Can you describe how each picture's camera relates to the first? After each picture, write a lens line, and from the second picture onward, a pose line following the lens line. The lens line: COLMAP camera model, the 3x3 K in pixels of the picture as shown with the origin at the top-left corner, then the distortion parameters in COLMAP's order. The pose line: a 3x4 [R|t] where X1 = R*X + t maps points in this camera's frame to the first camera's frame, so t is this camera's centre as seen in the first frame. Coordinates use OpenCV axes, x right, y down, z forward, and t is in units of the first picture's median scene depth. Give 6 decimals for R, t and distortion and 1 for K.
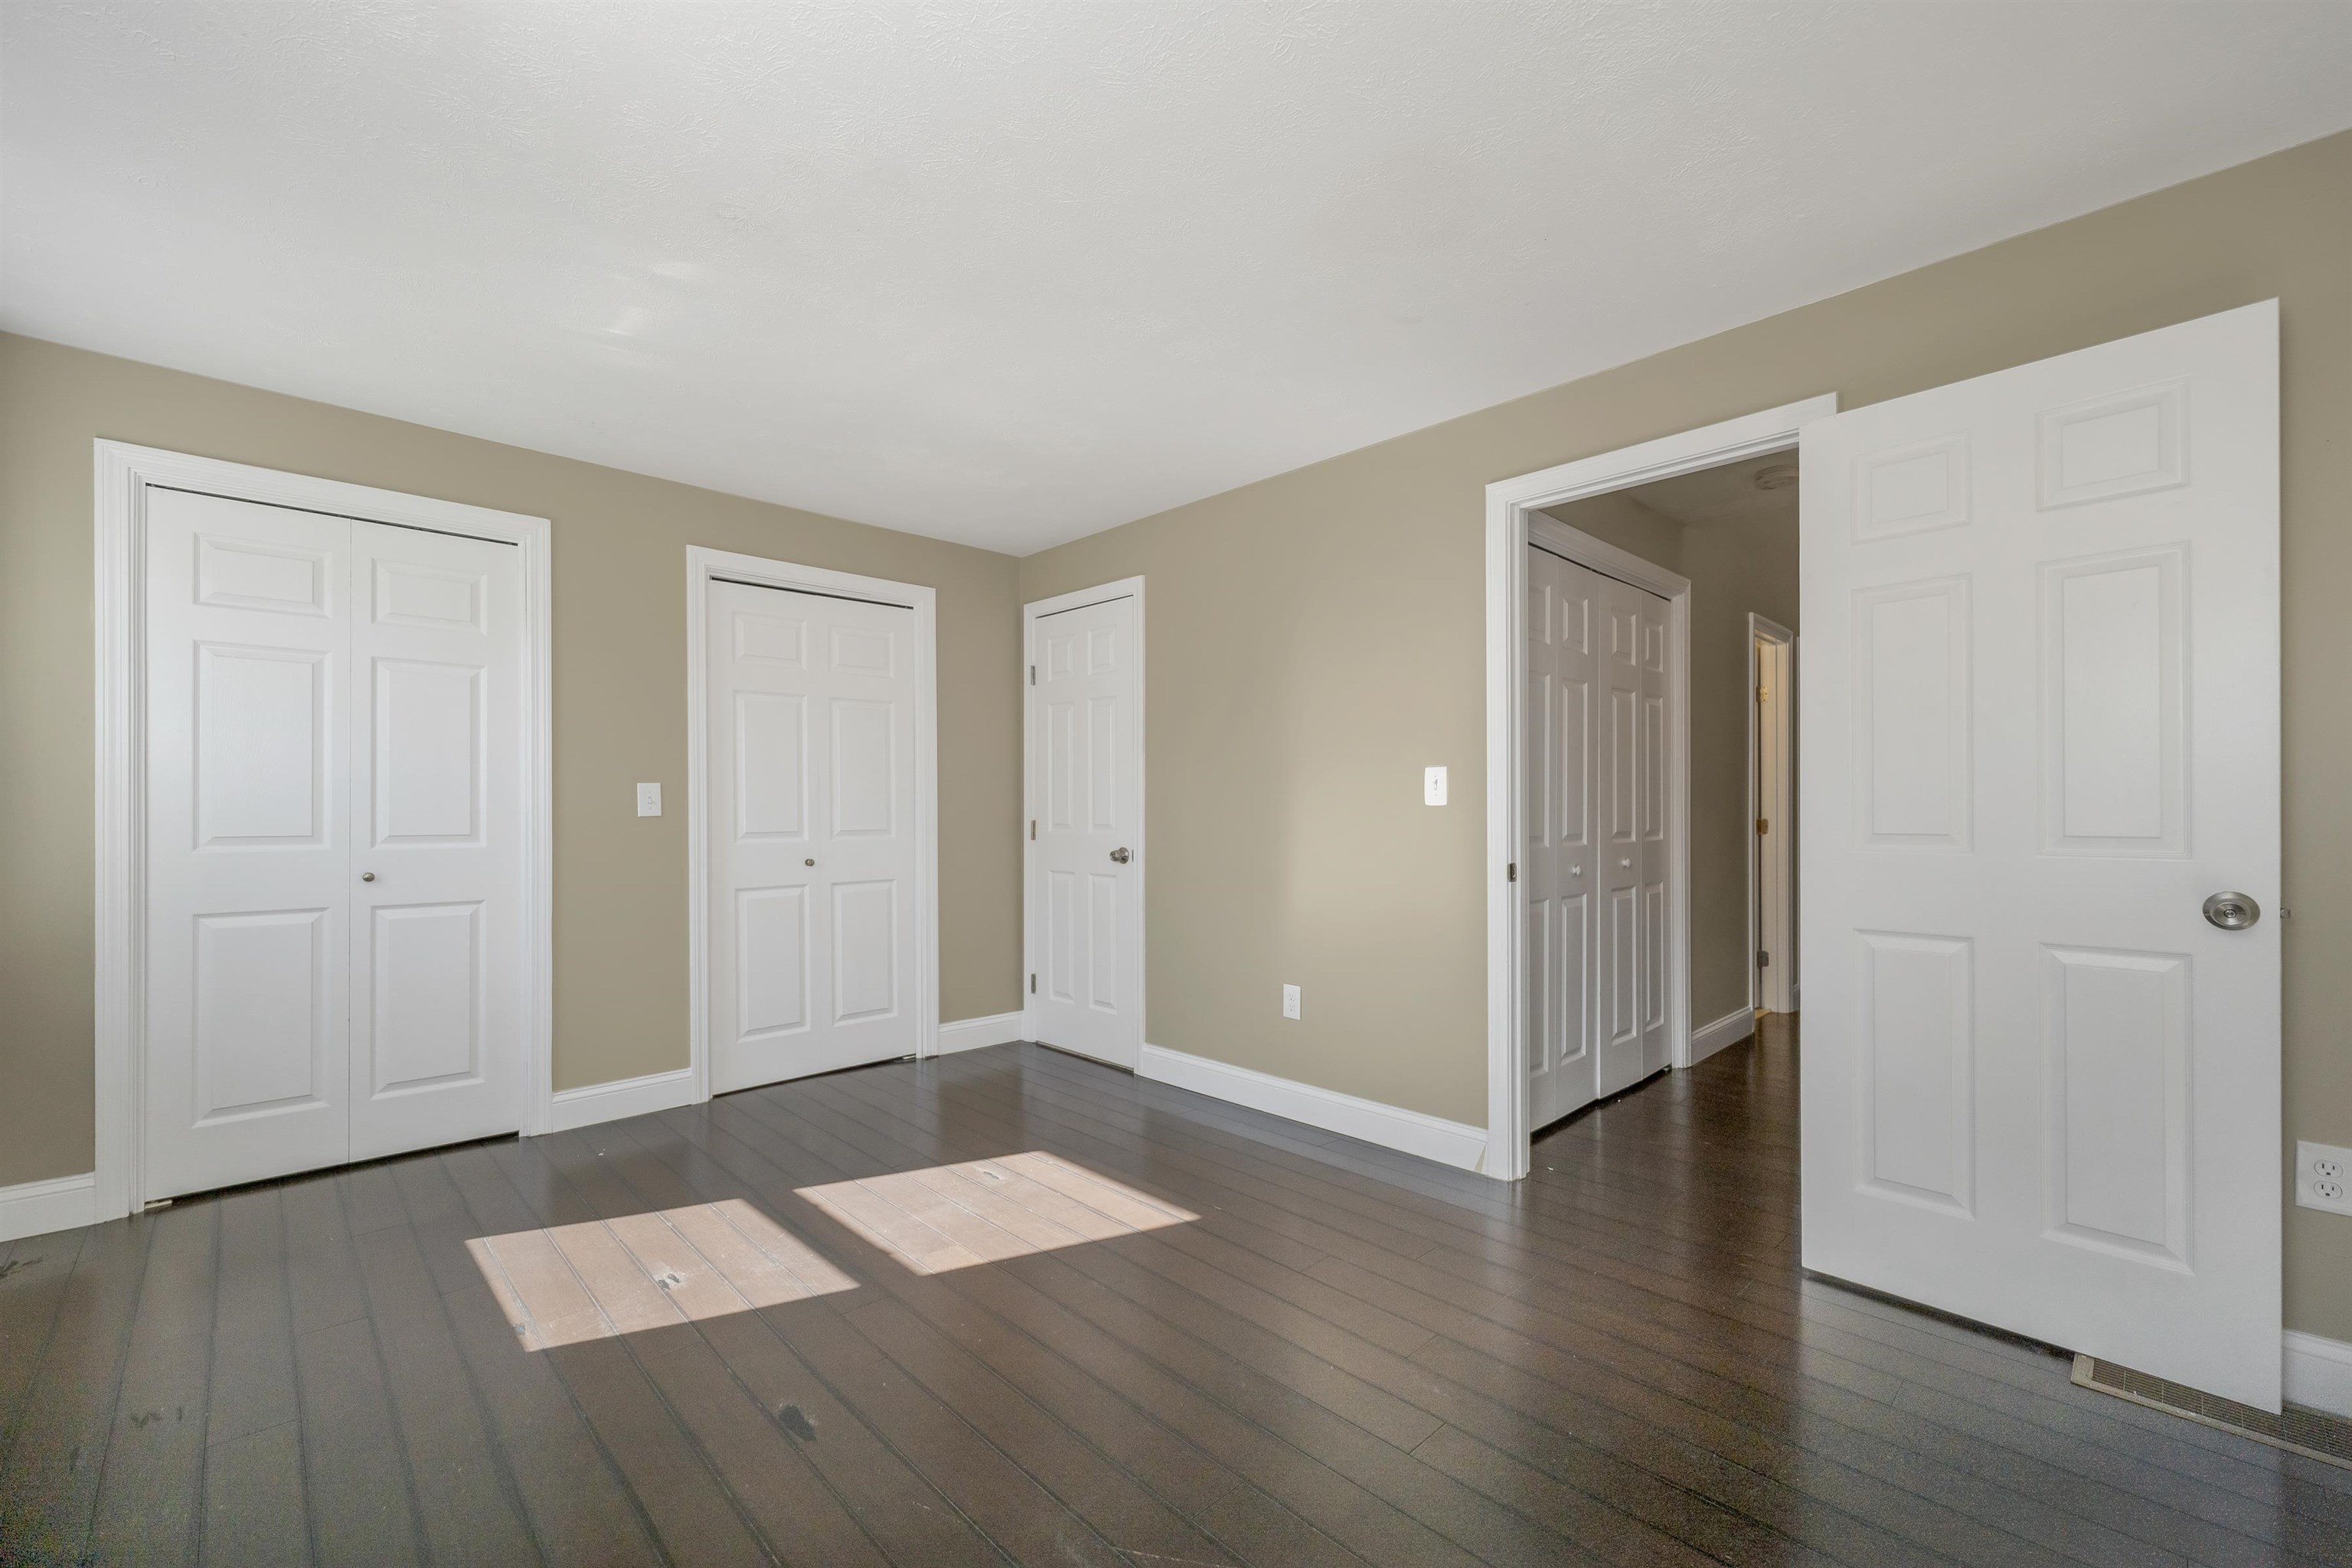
lens RADIAL K [[973.1, 0, 1175.5], [0, 973.1, 806.9], [0, 0, 1]] dist [-0.000375, 0.000023]
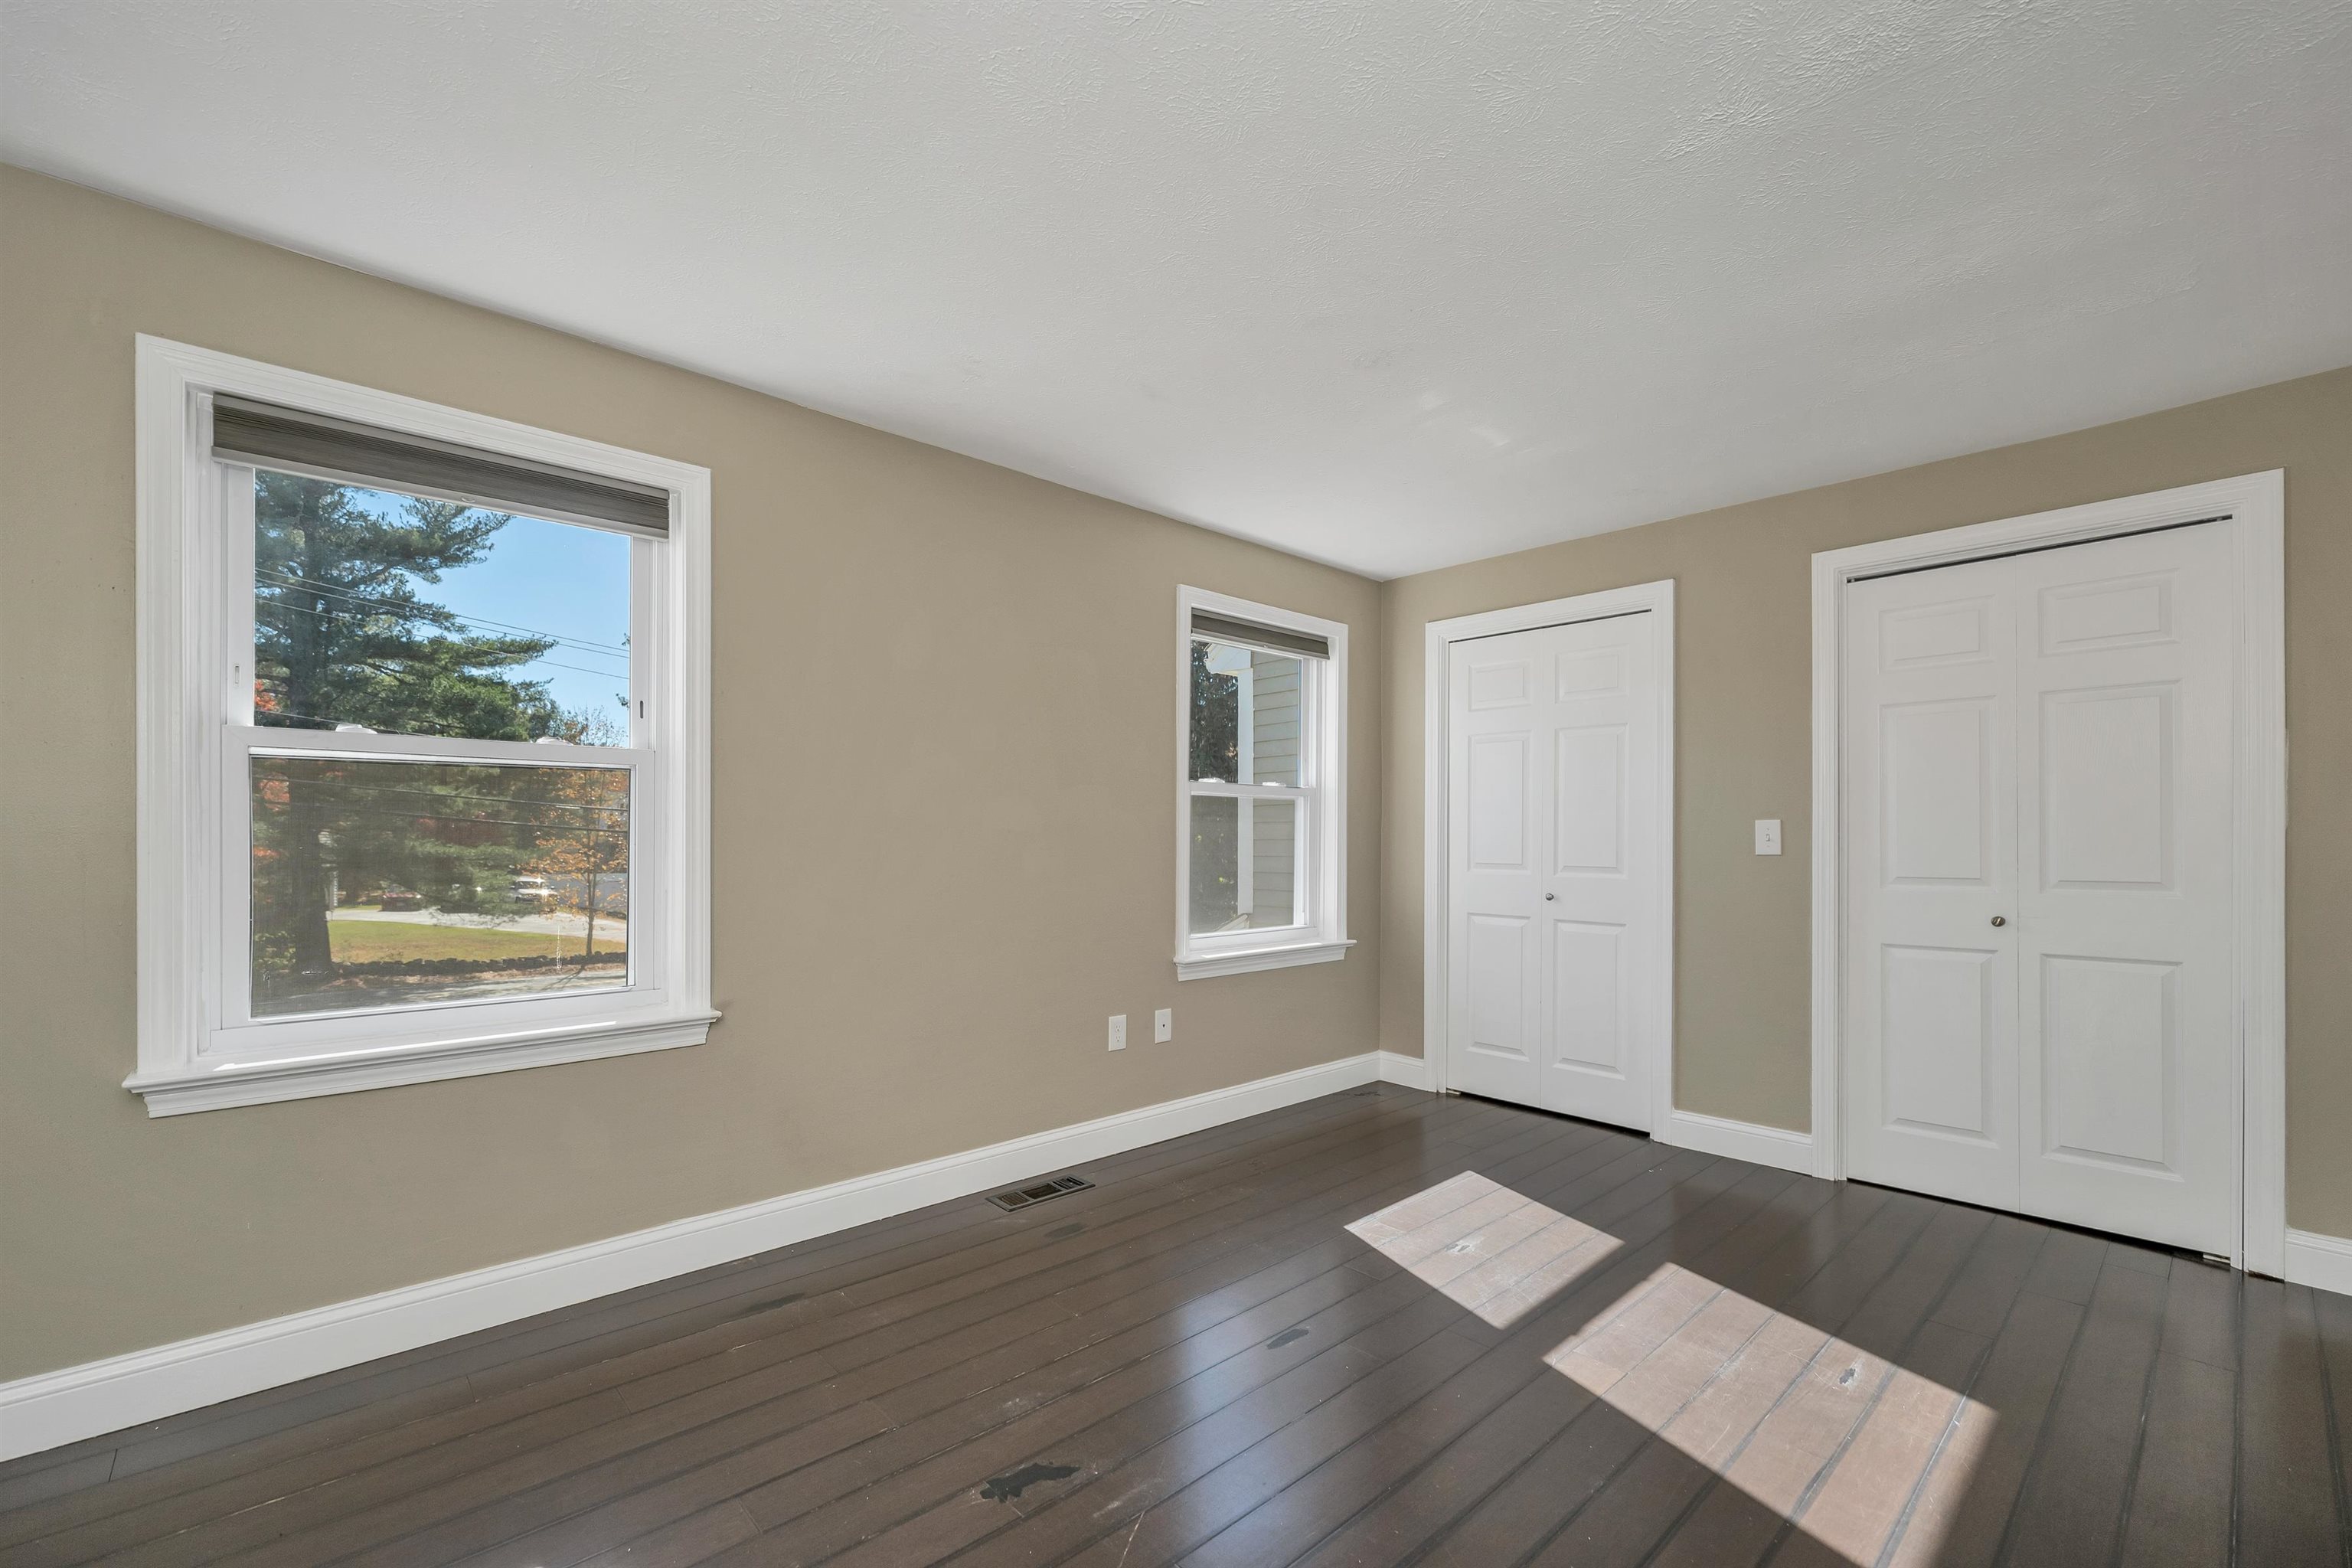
lens RADIAL K [[983.3, 0, 1178.3], [0, 983.3, 844.3], [0, 0, 1]] dist [0.000337, 0.000172]
pose [[-0.024729, 0.004414, -0.999684, 0.505634], [-0.003791, 0.999983, 0.004509, -0.002982], [0.999687, 0.003901, -0.024712, 0.517989]]
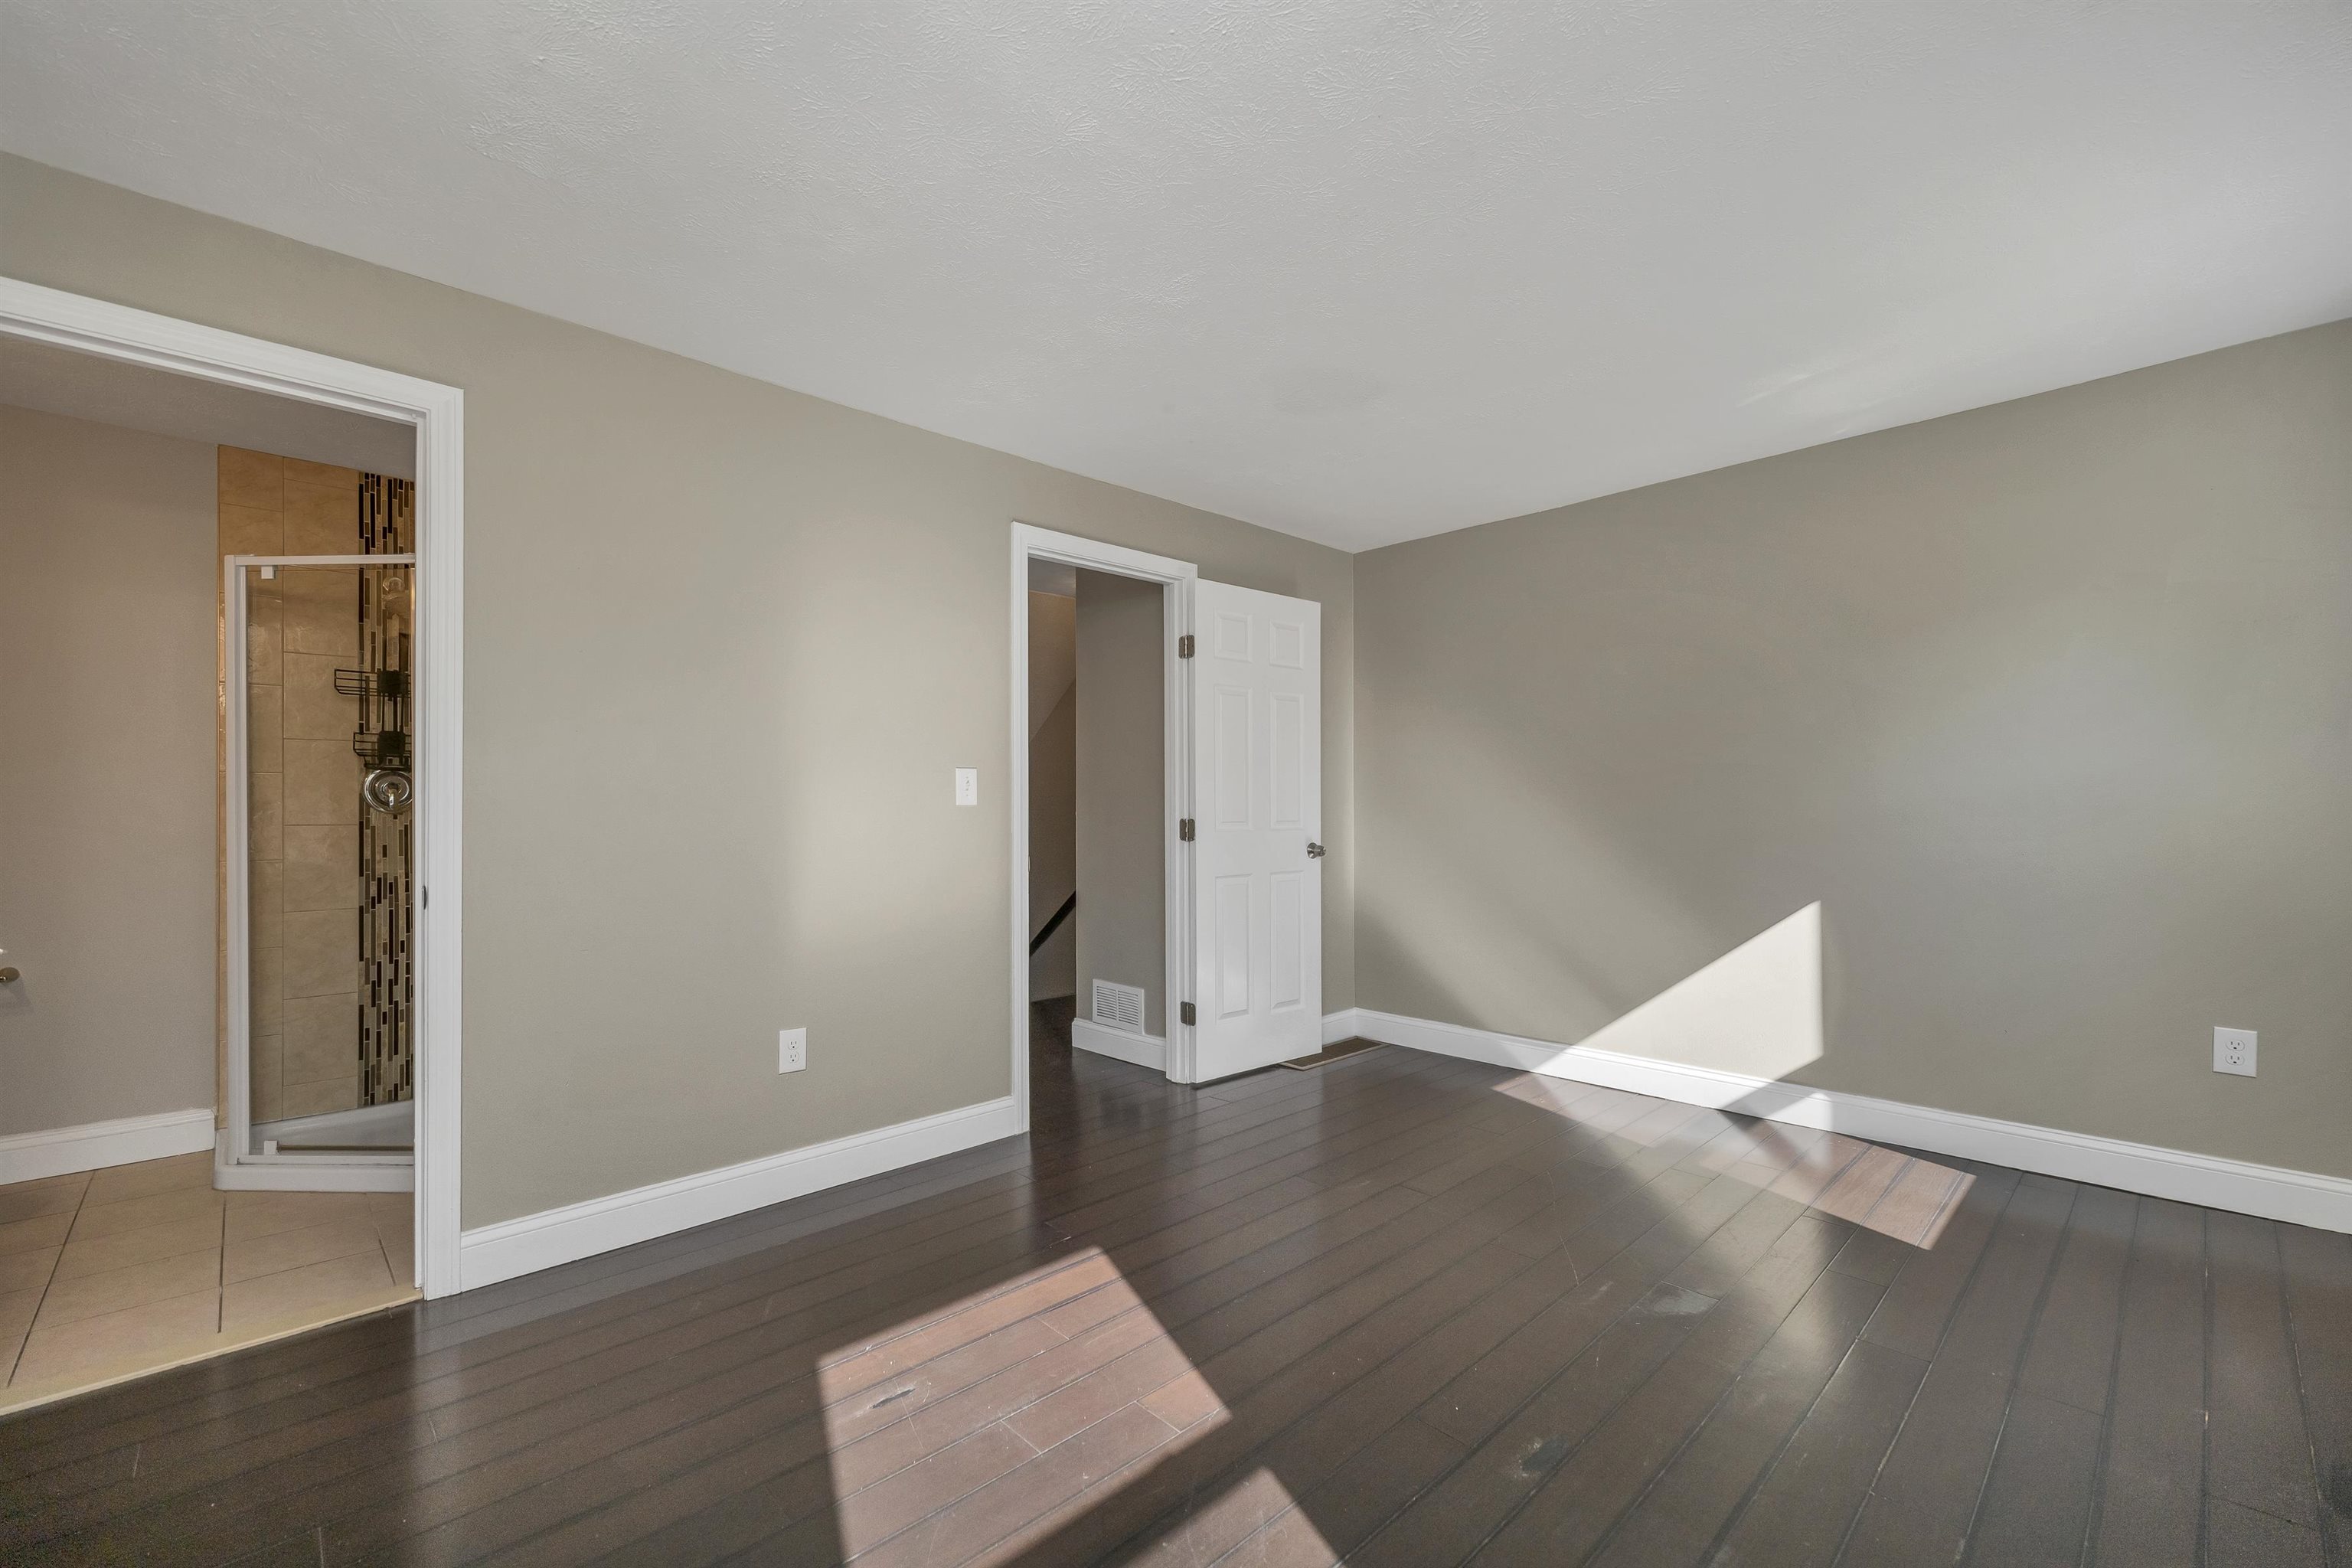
lens RADIAL K [[958.2, 0, 1175.8], [0, 958.2, 793.3], [0, 0, 1]] dist [0.000155, 0.000039]
pose [[0.009574, 0.018188, 0.999789, -0.779634], [0.000623, 0.999834, -0.018195, 0.004430], [-0.999954, 0.000797, 0.009561, 0.789643]]
